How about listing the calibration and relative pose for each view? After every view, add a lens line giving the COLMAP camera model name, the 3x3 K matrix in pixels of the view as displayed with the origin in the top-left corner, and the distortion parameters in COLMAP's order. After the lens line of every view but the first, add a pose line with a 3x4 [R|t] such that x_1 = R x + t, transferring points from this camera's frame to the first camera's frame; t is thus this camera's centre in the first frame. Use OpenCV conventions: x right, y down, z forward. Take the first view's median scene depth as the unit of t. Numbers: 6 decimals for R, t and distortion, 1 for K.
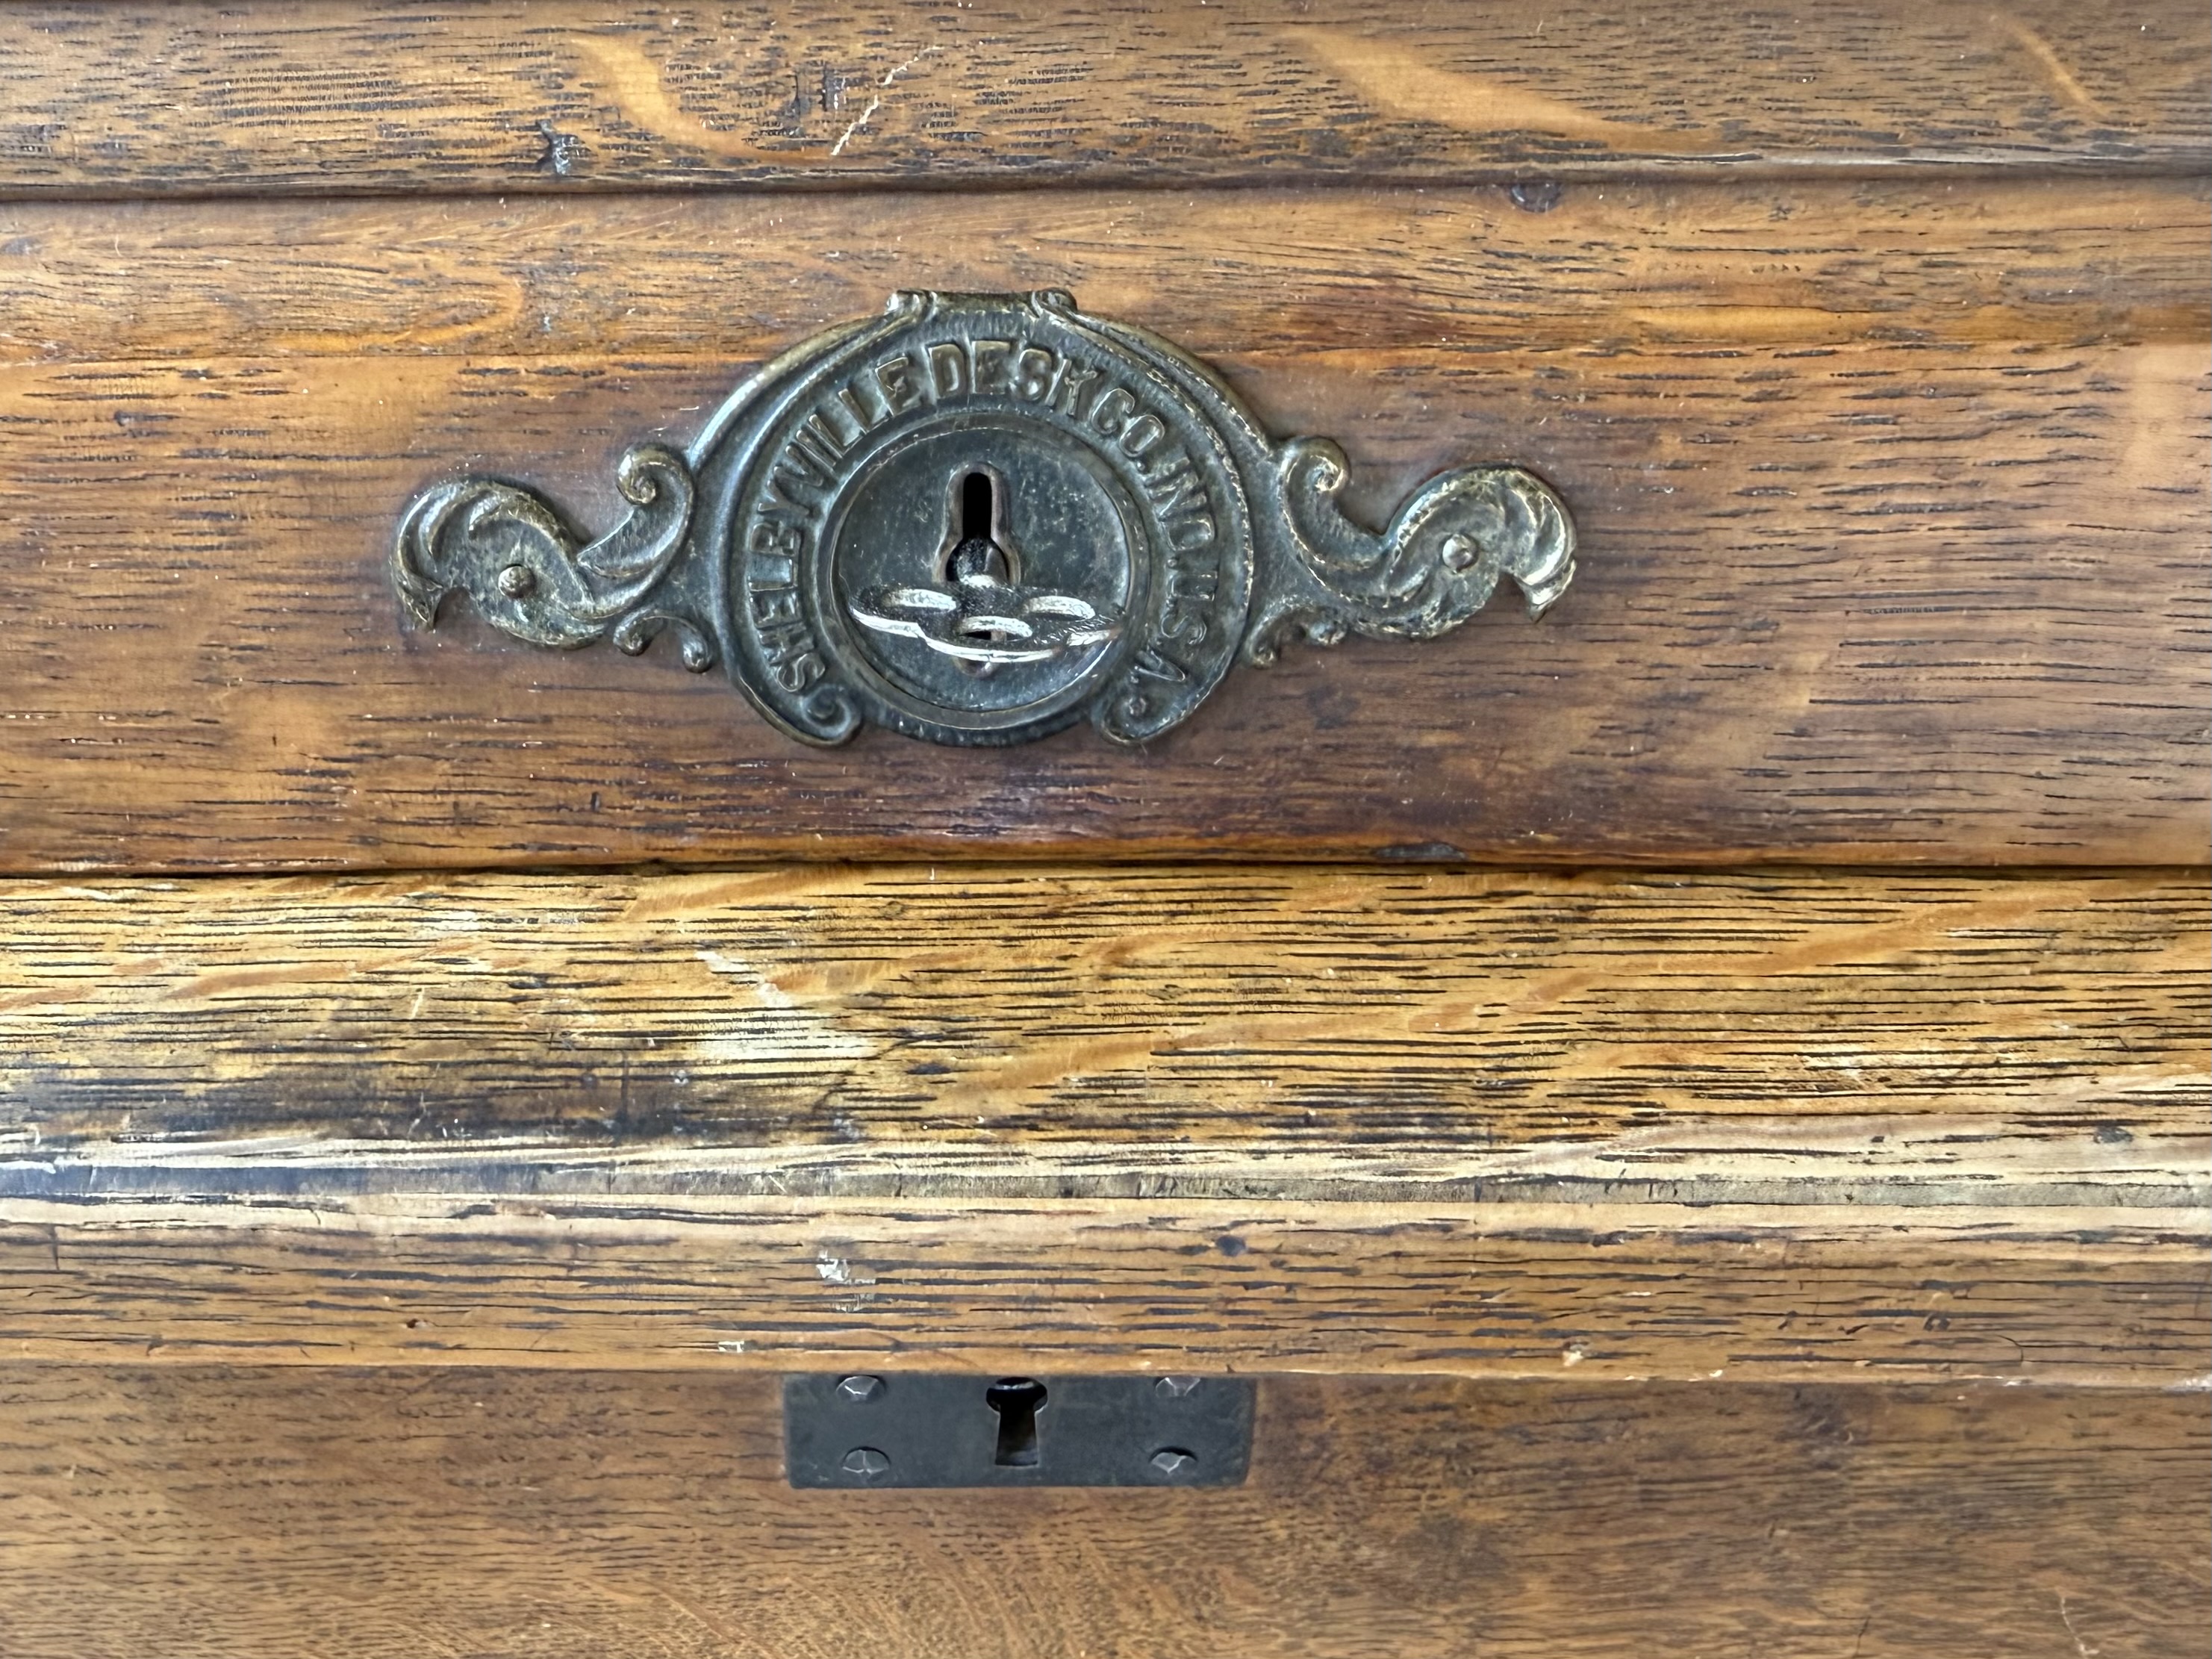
lens RADIAL K [[1565.4, 0, 1107.8], [0, 1565.4, 810.7], [0, 0, 1]] dist [0.014960, -0.030798]
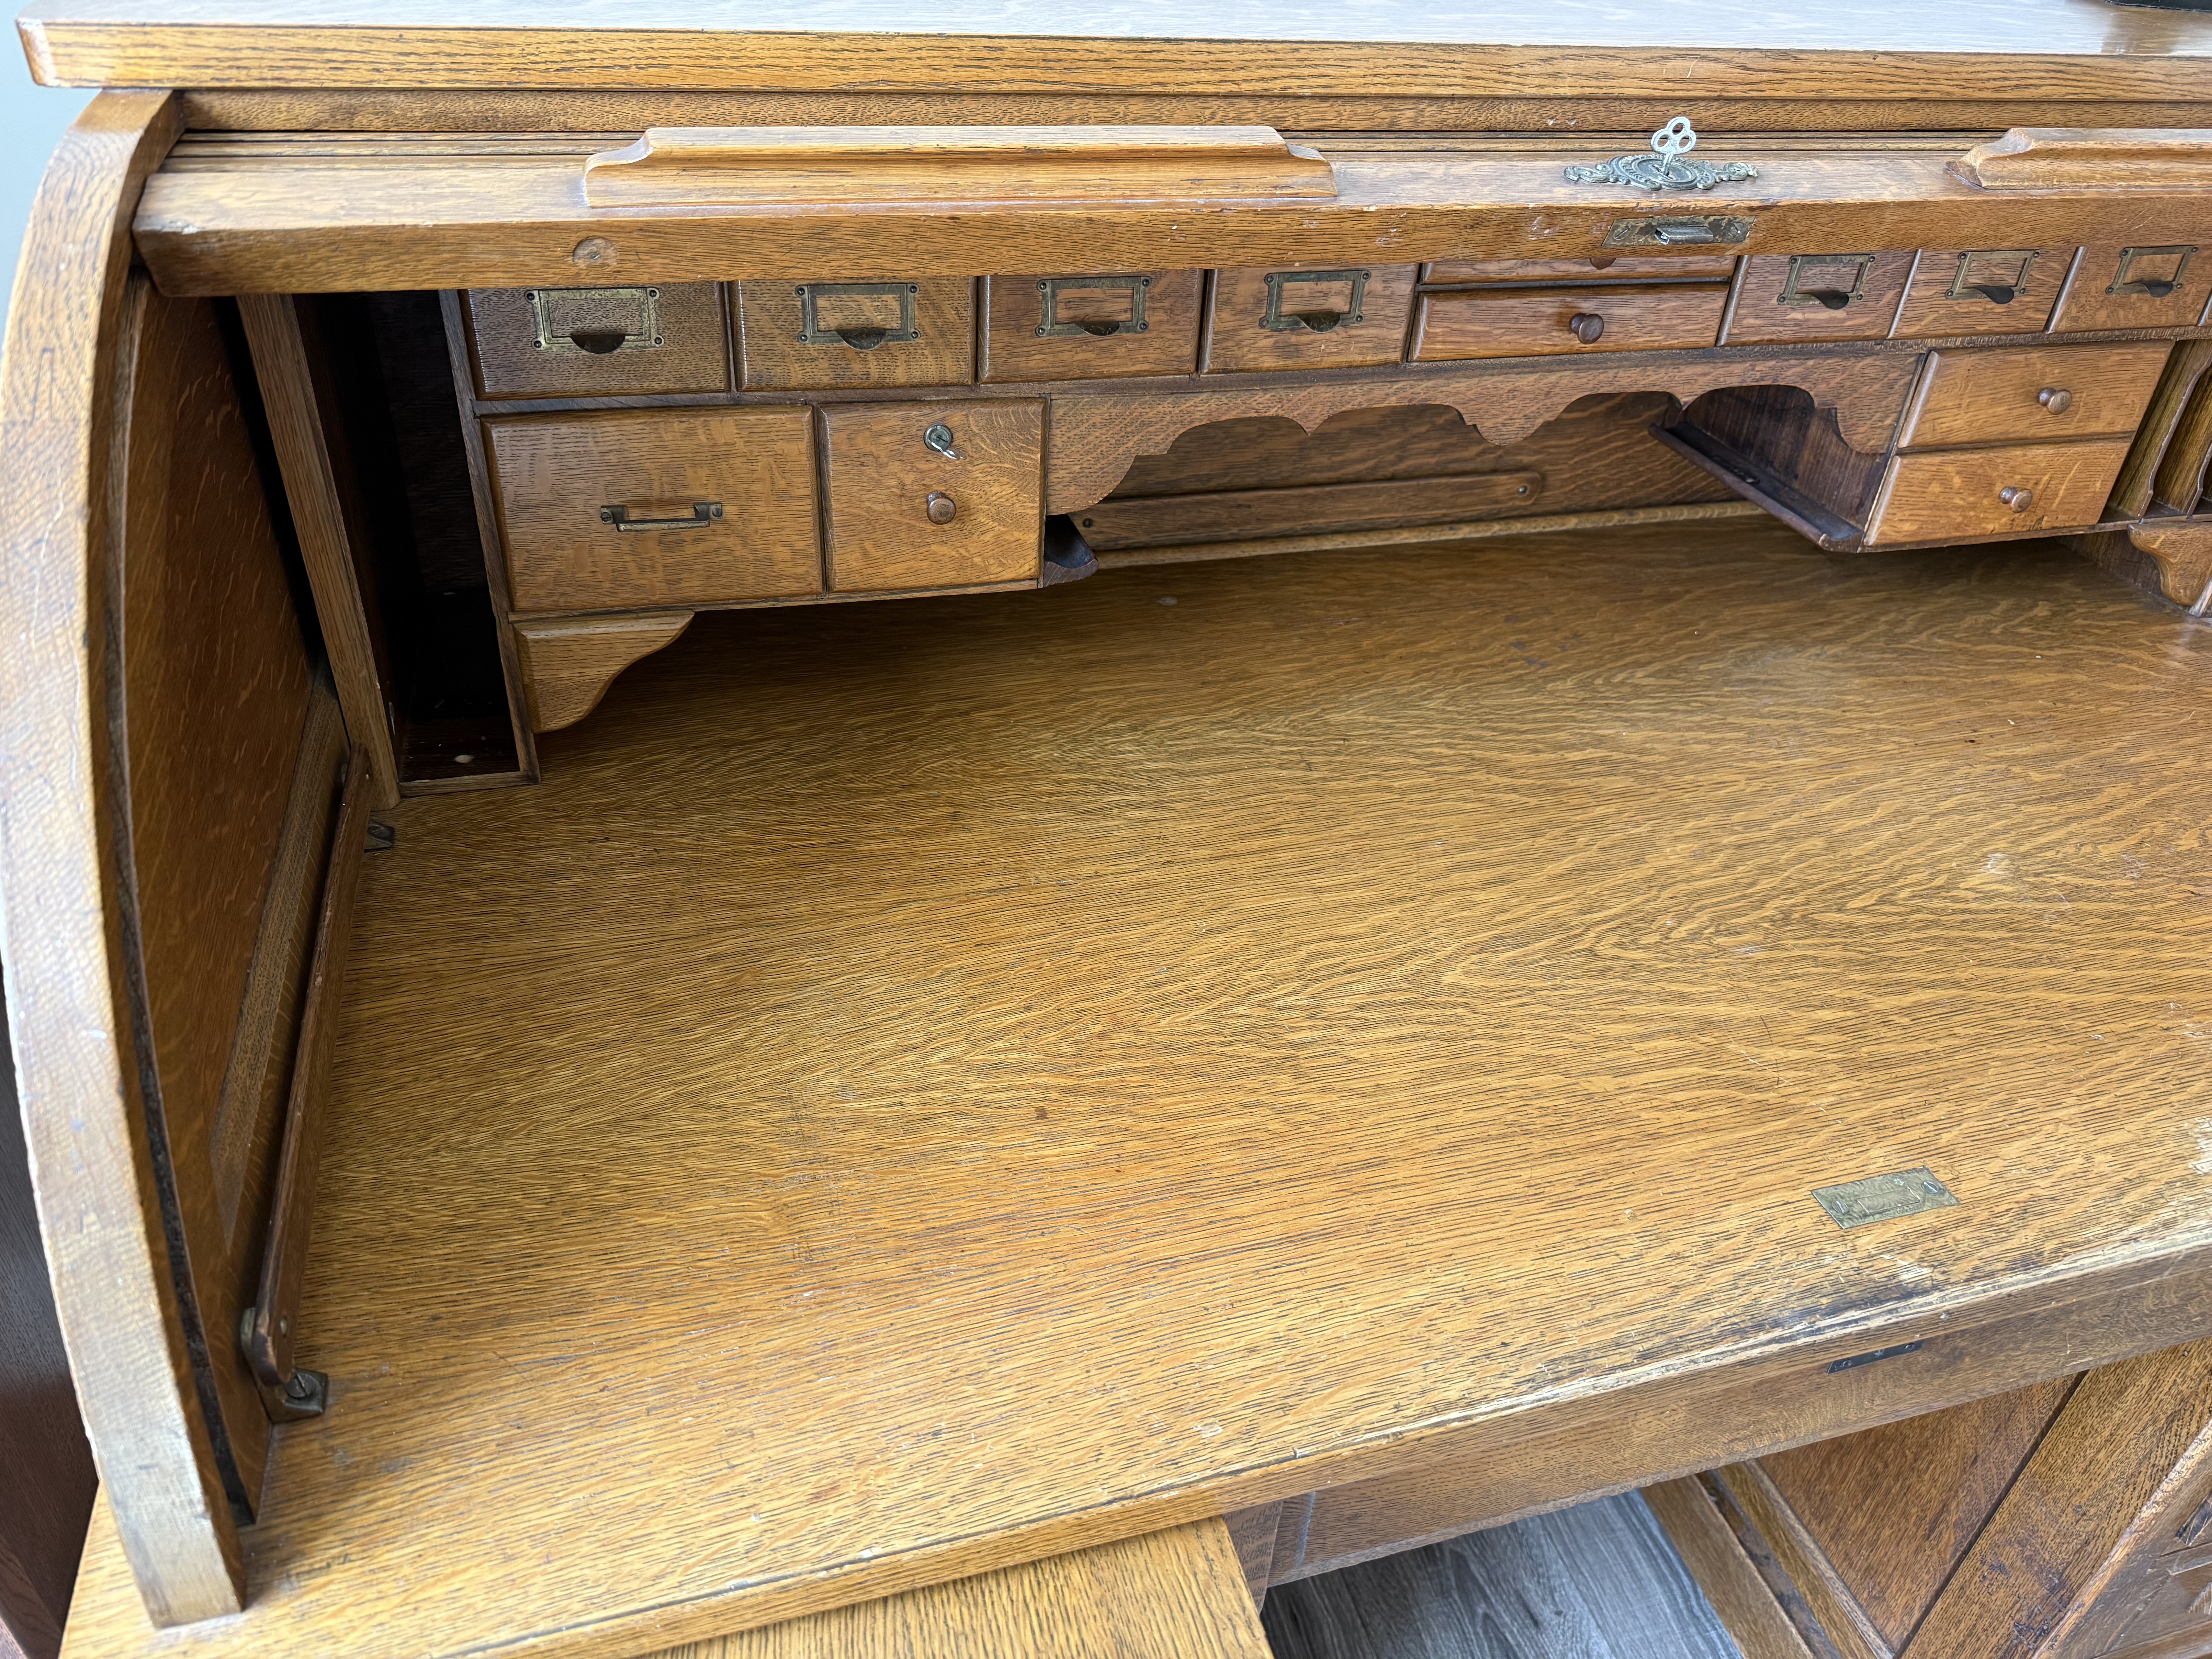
lens RADIAL K [[1565.3, 0, 1107.6], [0, 1565.3, 821.9], [0, 0, 1]] dist [0.014960, -0.030798]
pose [[0.947298, -0.116300, 0.298497, -4.070292], [0.110204, 0.993211, 0.037233, -1.786610], [-0.300800, -0.002375, 0.953684, -3.035423]]
